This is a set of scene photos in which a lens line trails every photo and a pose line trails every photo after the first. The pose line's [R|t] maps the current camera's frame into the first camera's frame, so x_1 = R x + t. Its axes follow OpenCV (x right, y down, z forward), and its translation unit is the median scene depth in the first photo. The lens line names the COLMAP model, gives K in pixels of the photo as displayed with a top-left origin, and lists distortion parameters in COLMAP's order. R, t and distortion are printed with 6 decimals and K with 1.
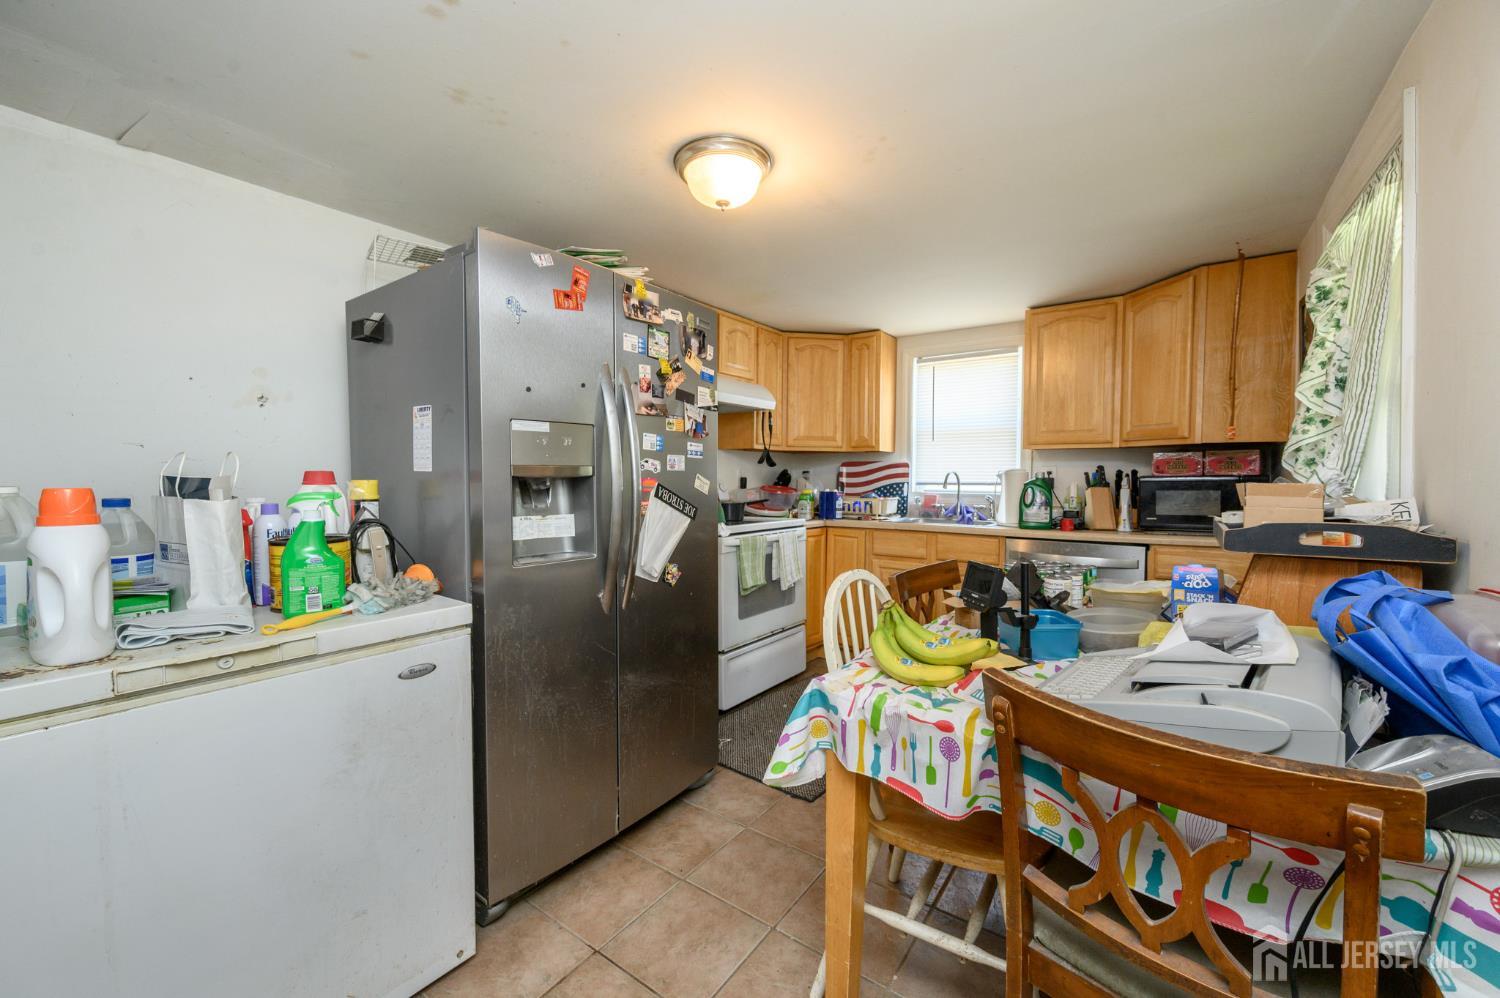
lens RADIAL K [[591.0, 0, 750.1], [0, 591.0, 489.4], [0, 0, 1]] dist [-0.000521, -0.000071]
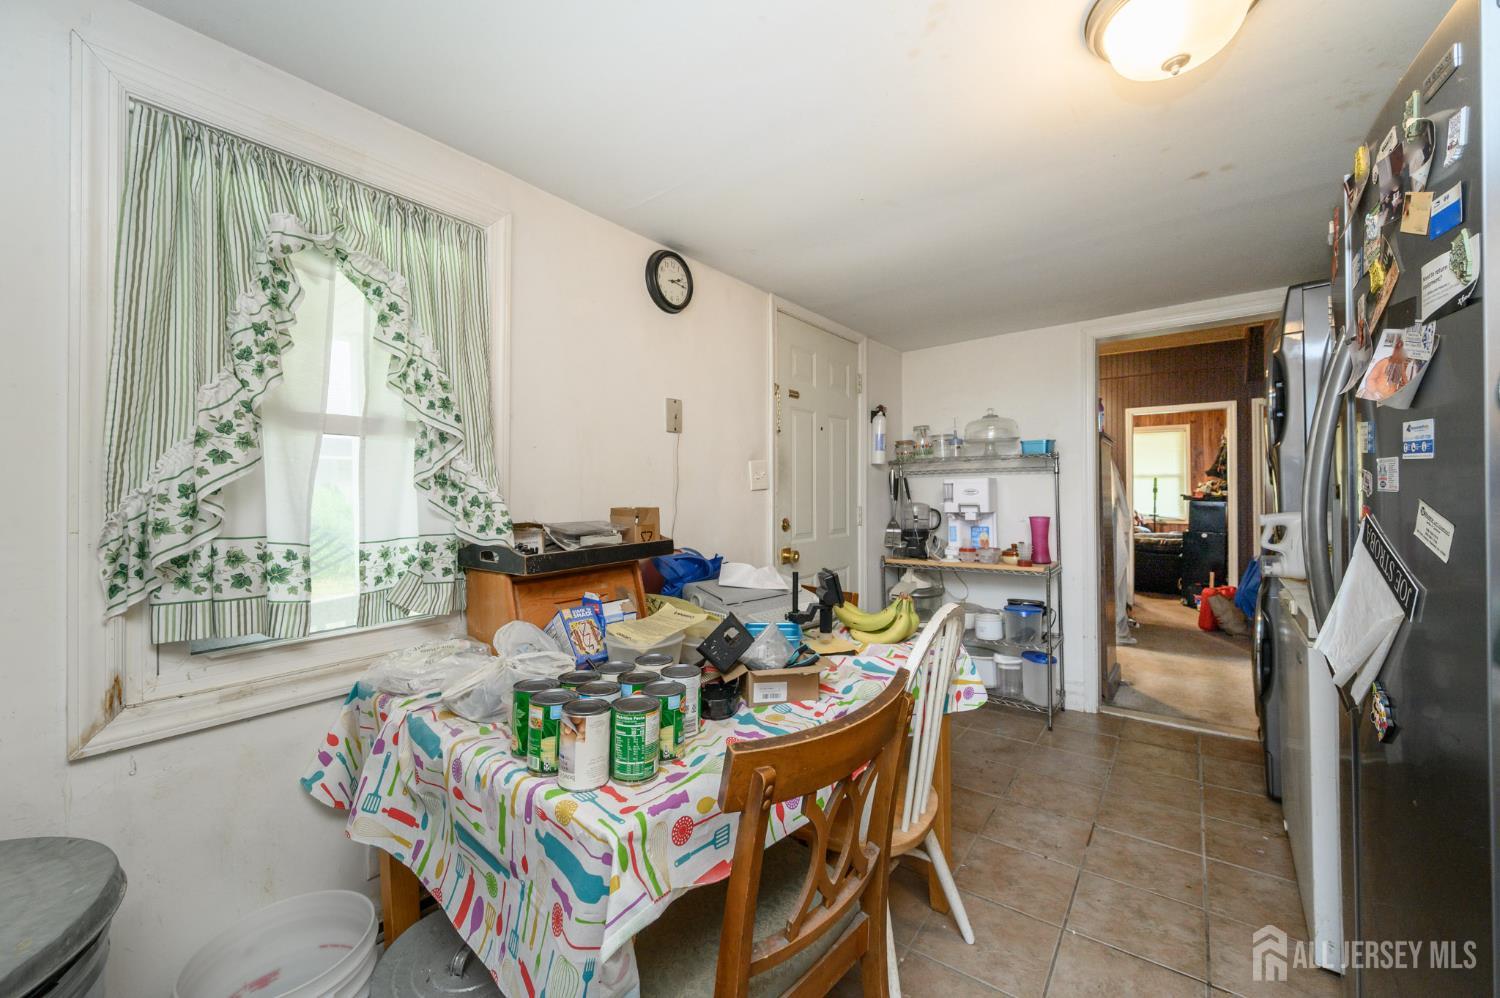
lens RADIAL K [[591.0, 0, 750.1], [0, 591.0, 489.4], [0, 0, 1]] dist [-0.000521, -0.000071]
pose [[-0.999898, 0.013176, 0.005599, 0.210752], [0.013303, 0.999639, 0.023348, -0.030006], [-0.005289, 0.023420, -0.999712, 0.859915]]
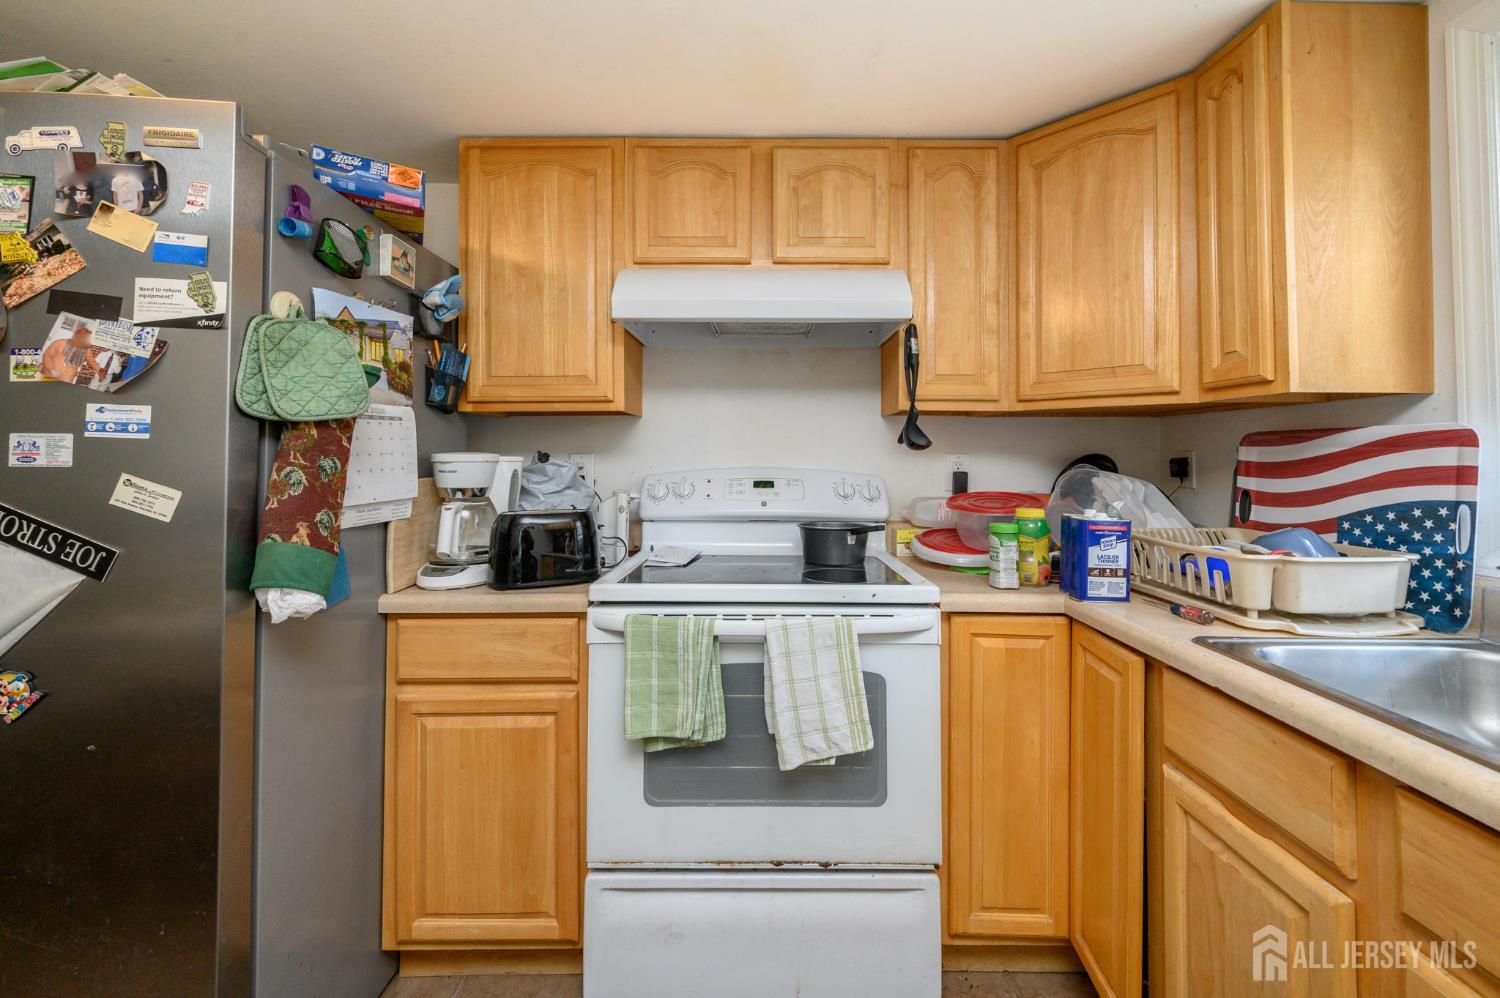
lens RADIAL K [[602.5, 0, 760.5], [0, 602.5, 444.5], [0, 0, 1]] dist [-0.001235, -0.000358]
pose [[0.594636, -0.019389, -0.803761, 0.345840], [-0.019642, 0.999060, -0.038632, -0.025052], [0.803755, 0.038759, 0.593697, 0.693833]]
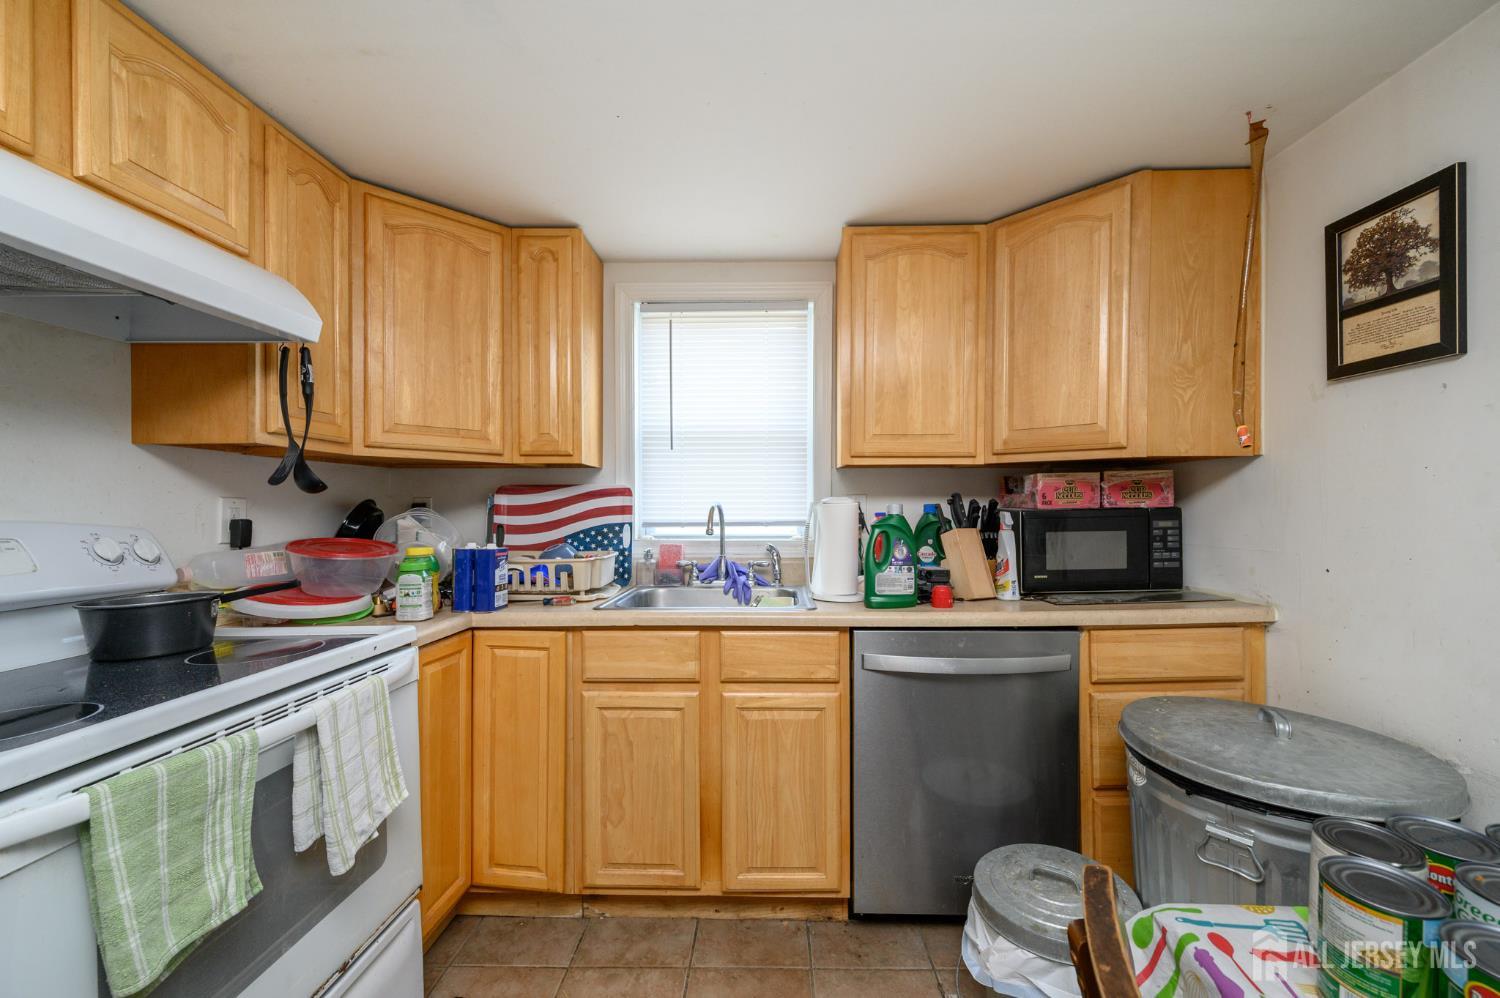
lens RADIAL K [[601.2, 0, 762.2], [0, 601.2, 510.9], [0, 0, 1]] dist [0.000152, 0.000052]
pose [[0.822048, -0.011998, 0.569292, 0.057898], [0.020782, 0.999744, -0.008939, -0.018507], [-0.569039, 0.019180, 0.822087, 0.553676]]
